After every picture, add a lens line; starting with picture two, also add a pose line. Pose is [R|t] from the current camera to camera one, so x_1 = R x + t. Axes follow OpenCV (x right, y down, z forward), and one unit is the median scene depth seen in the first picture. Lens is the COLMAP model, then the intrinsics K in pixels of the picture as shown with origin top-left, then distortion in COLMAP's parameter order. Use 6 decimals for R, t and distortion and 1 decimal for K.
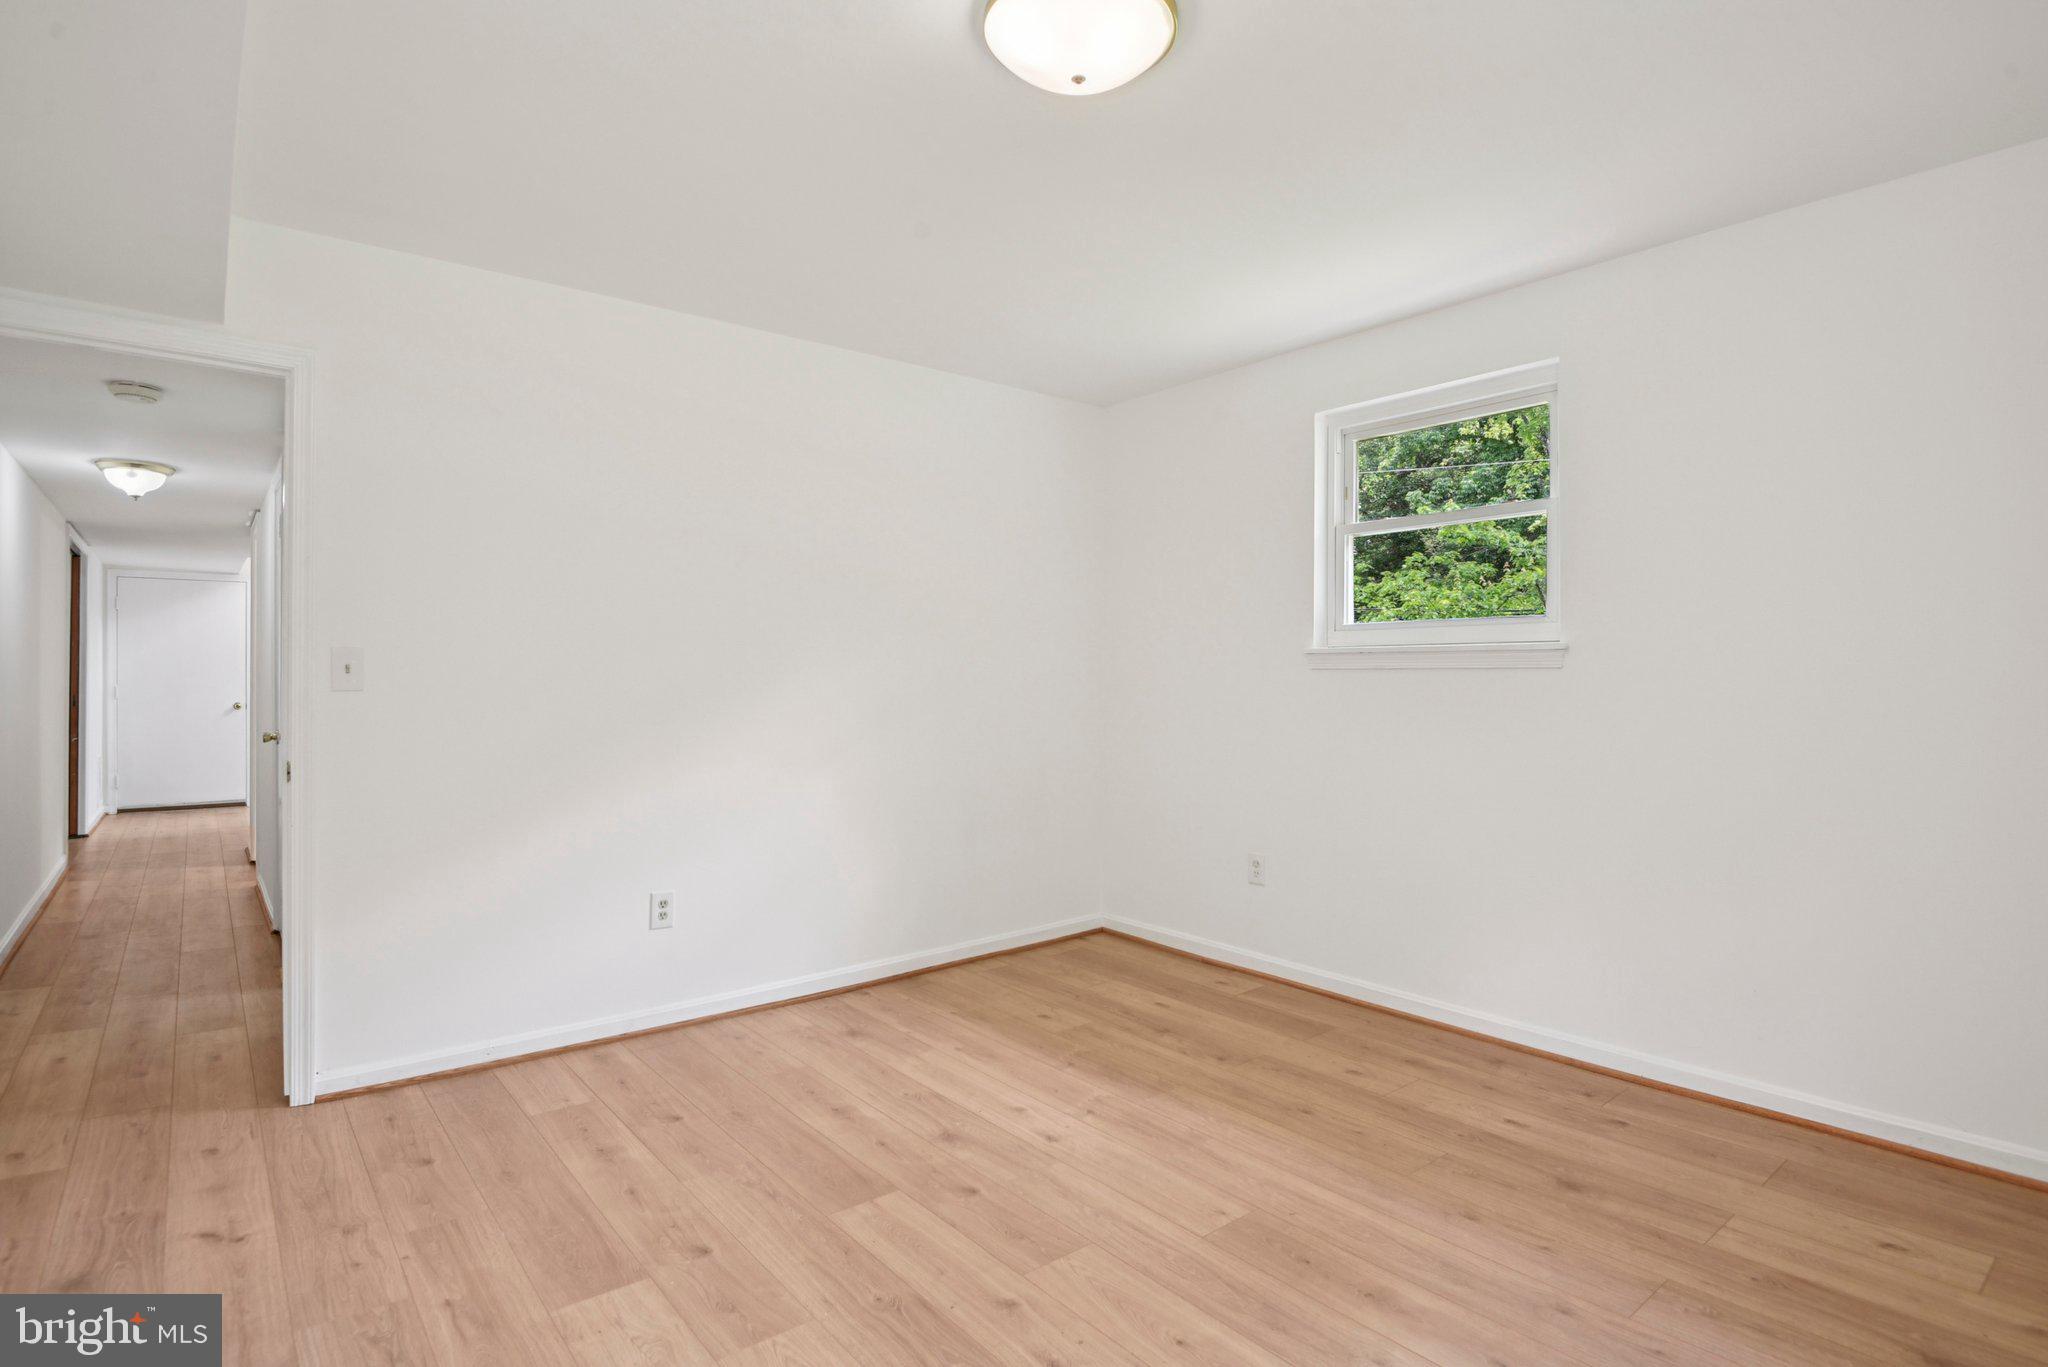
lens RADIAL K [[1026.0, 0, 1026.9], [0, 1026.0, 694.1], [0, 0, 1]] dist [-0.018813, -0.003884]
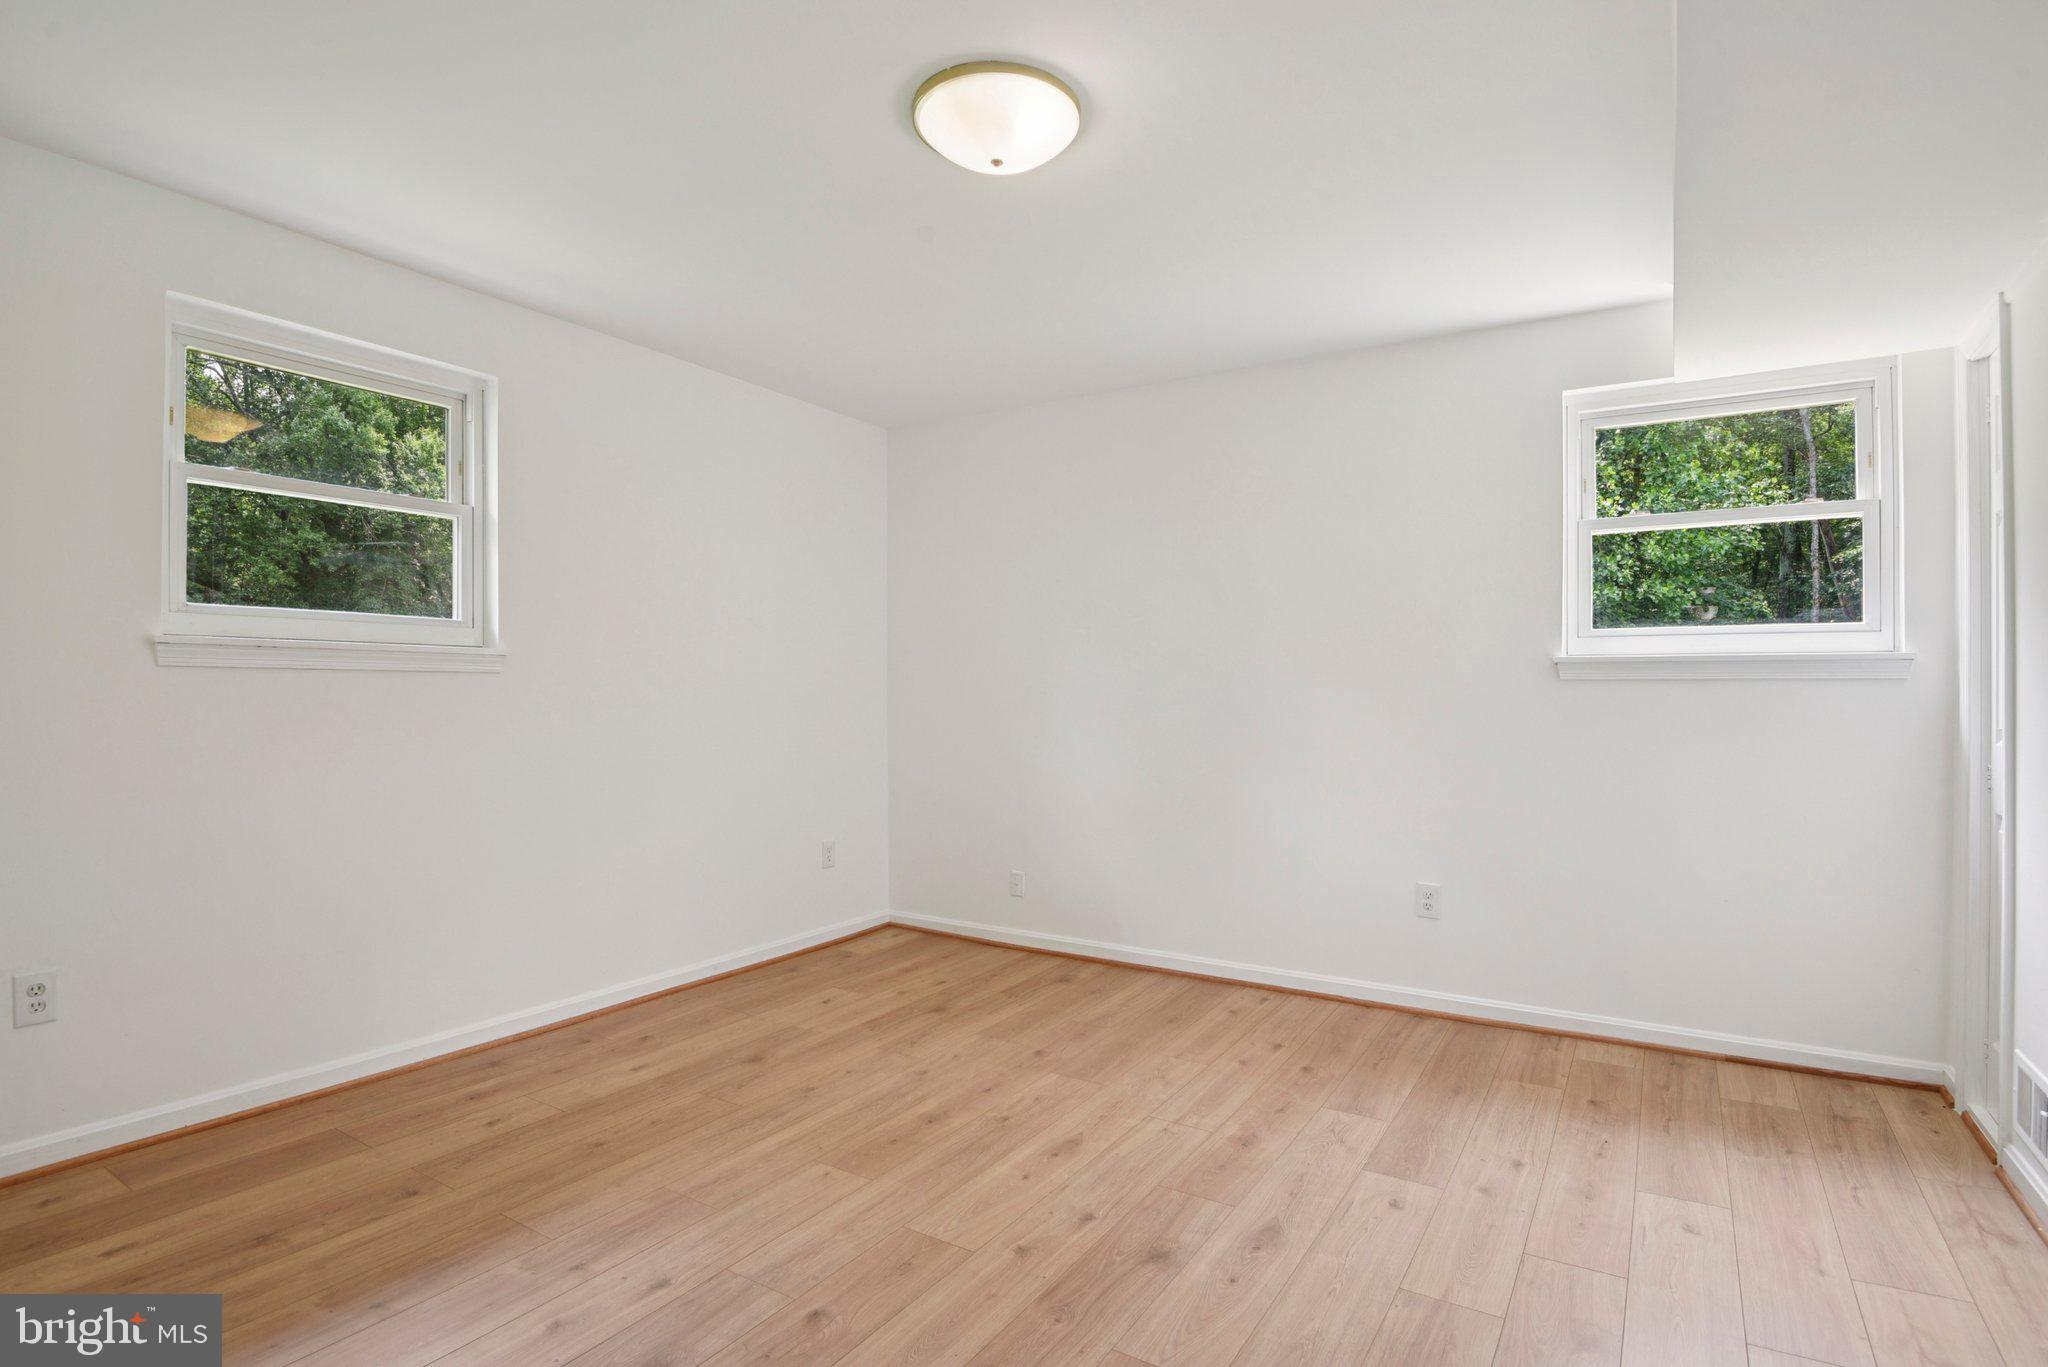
lens RADIAL K [[1026.0, 0, 1016.7], [0, 1026.0, 681.4], [0, 0, 1]] dist [-0.018813, -0.003884]
pose [[-0.308071, 0.007829, 0.951331, -0.798794], [0.010996, 0.999929, -0.004668, -0.004961], [-0.951300, 0.009022, -0.308135, 1.006397]]
